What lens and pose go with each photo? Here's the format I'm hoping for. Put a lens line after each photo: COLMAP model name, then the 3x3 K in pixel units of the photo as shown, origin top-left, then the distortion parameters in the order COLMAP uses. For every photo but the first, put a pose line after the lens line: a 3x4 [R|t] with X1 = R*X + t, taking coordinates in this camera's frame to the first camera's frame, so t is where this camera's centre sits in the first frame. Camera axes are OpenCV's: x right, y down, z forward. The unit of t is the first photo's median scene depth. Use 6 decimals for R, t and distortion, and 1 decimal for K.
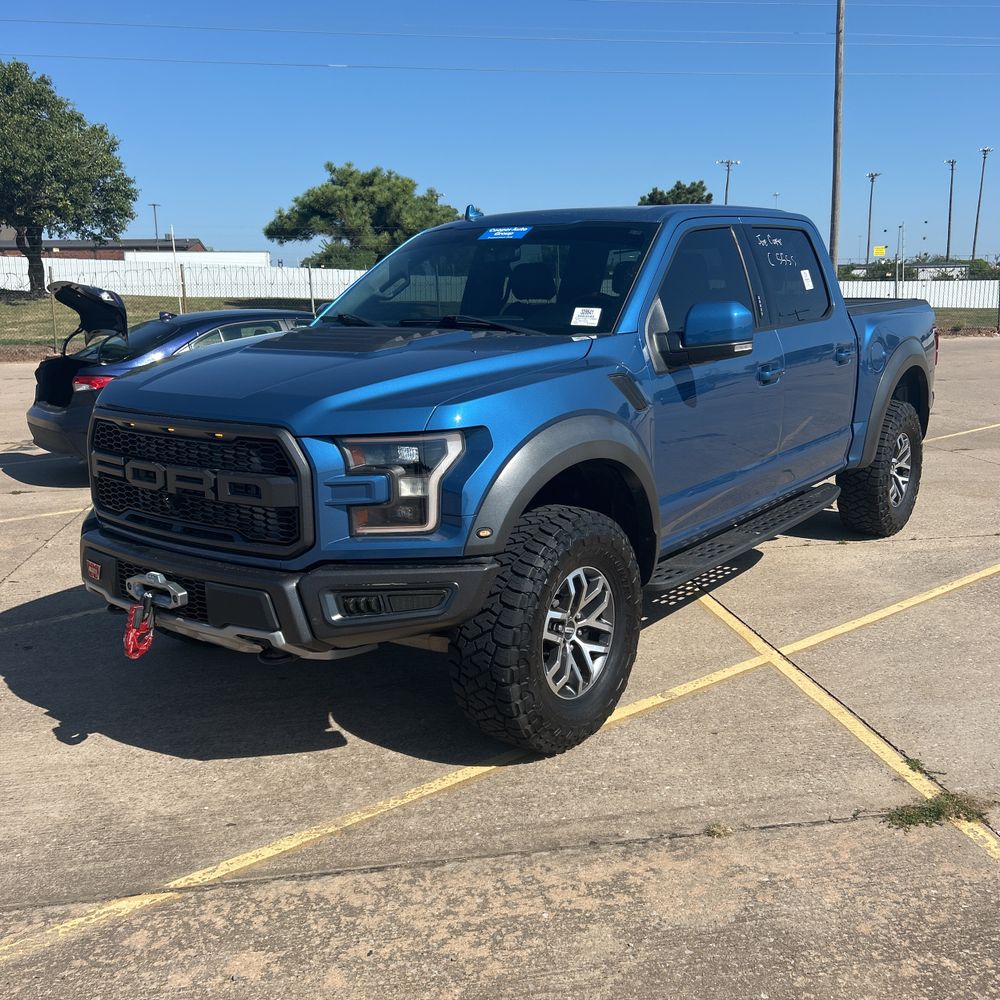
lens RADIAL K [[1009.4, 0, 508.1], [0, 1009.4, 506.9], [0, 0, 1]] dist [0.016917, 0.000000]
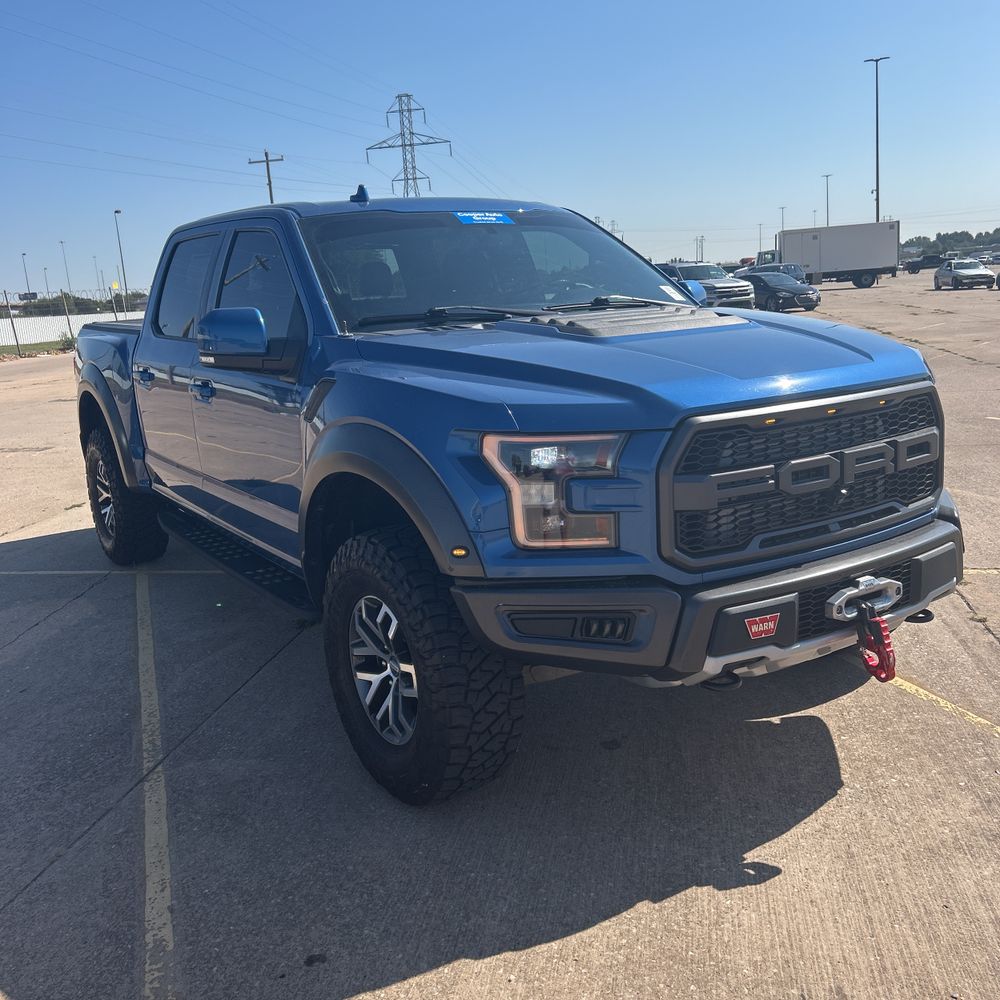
lens RADIAL K [[1009.4, 0, 491.5], [0, 1009.4, 502.2], [0, 0, 1]] dist [0.016917, 0.000000]
pose [[0.342942, -0.195789, 0.918726, -0.765426], [0.246249, 0.962572, 0.113212, -0.105562], [-0.906505, 0.187410, 0.378320, 0.591443]]
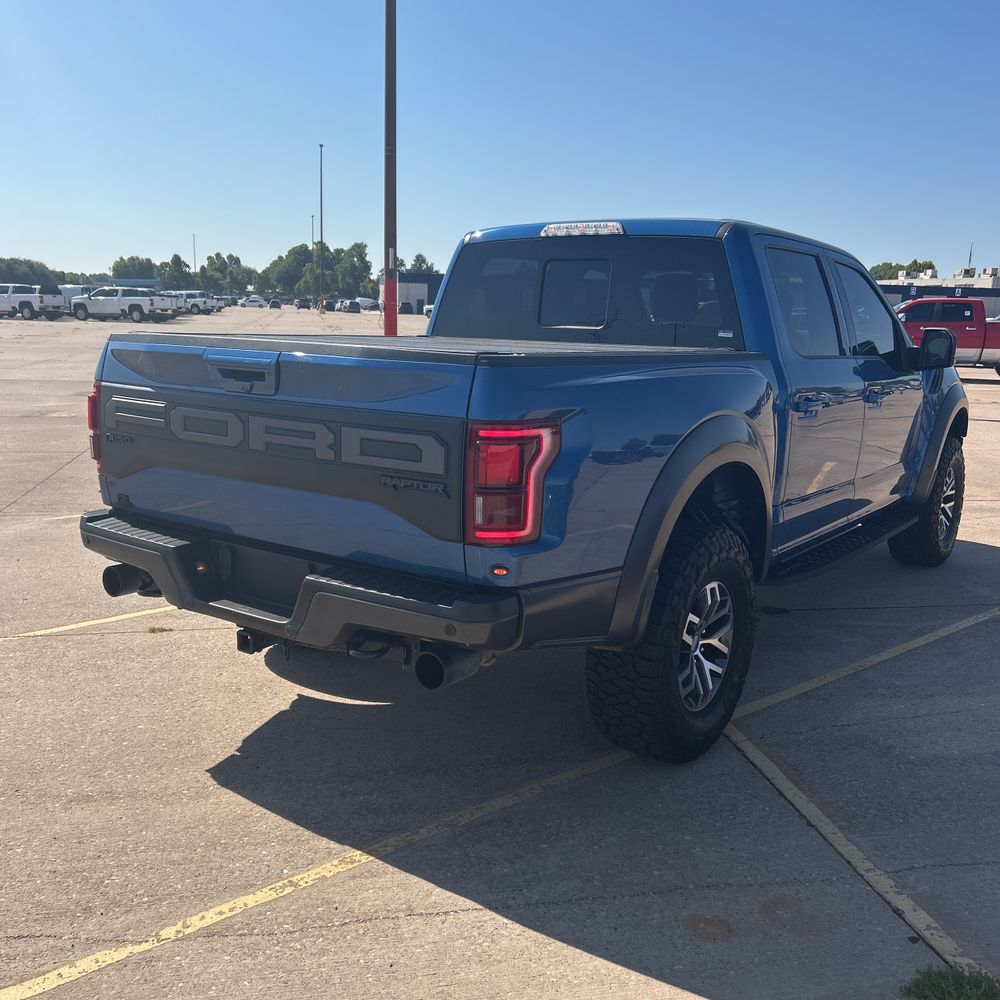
lens RADIAL K [[1009.4, 0, 505.2], [0, 1009.4, 503.5], [0, 0, 1]] dist [0.016917, 0.000000]
pose [[-0.999490, -0.006434, -0.031291, 0.304300], [-0.018214, 0.919471, 0.392735, -0.436472], [0.026244, 0.393105, -0.919119, 2.005942]]
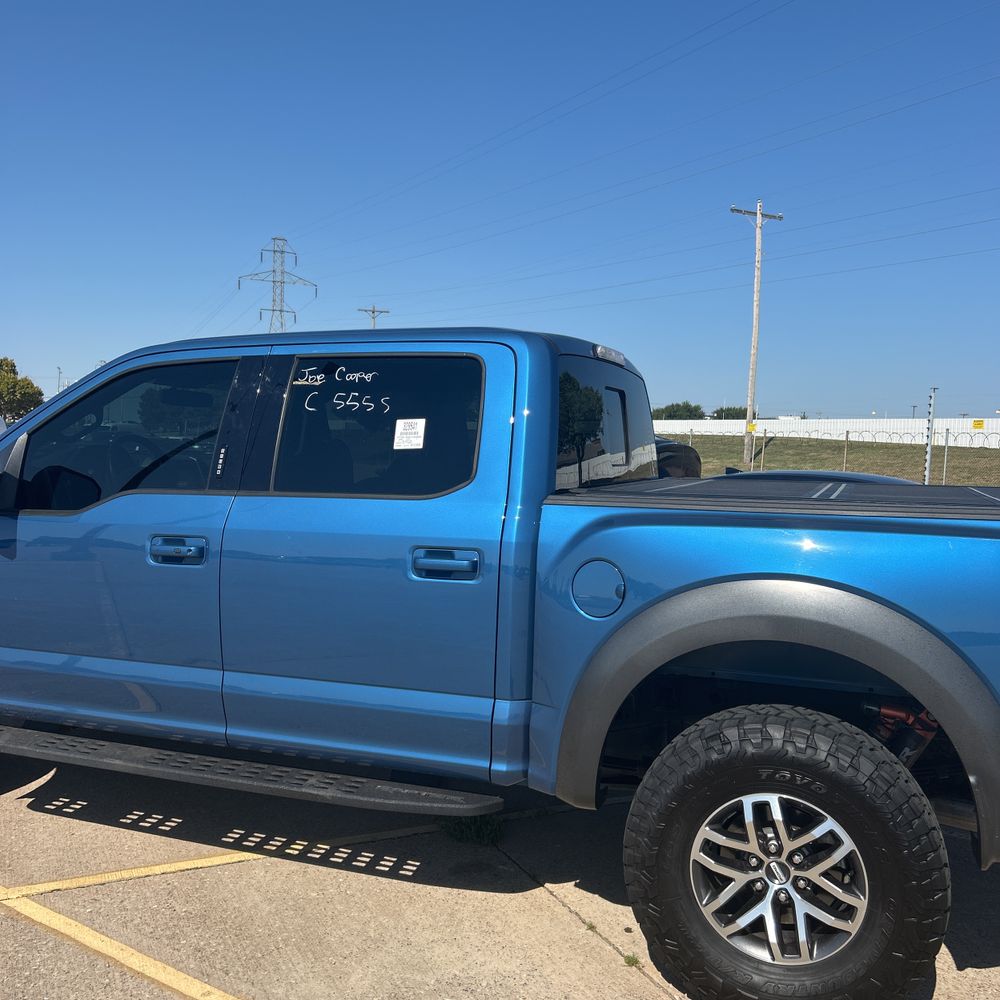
lens RADIAL K [[1009.4, 0, 490.0], [0, 1009.4, 496.4], [0, 0, 1]] dist [0.016917, 0.000000]
pose [[0.284494, 0.074003, -0.955817, 0.898692], [-0.235948, 0.971753, 0.005008, -0.200075], [0.929189, 0.224098, 0.293919, 0.864589]]
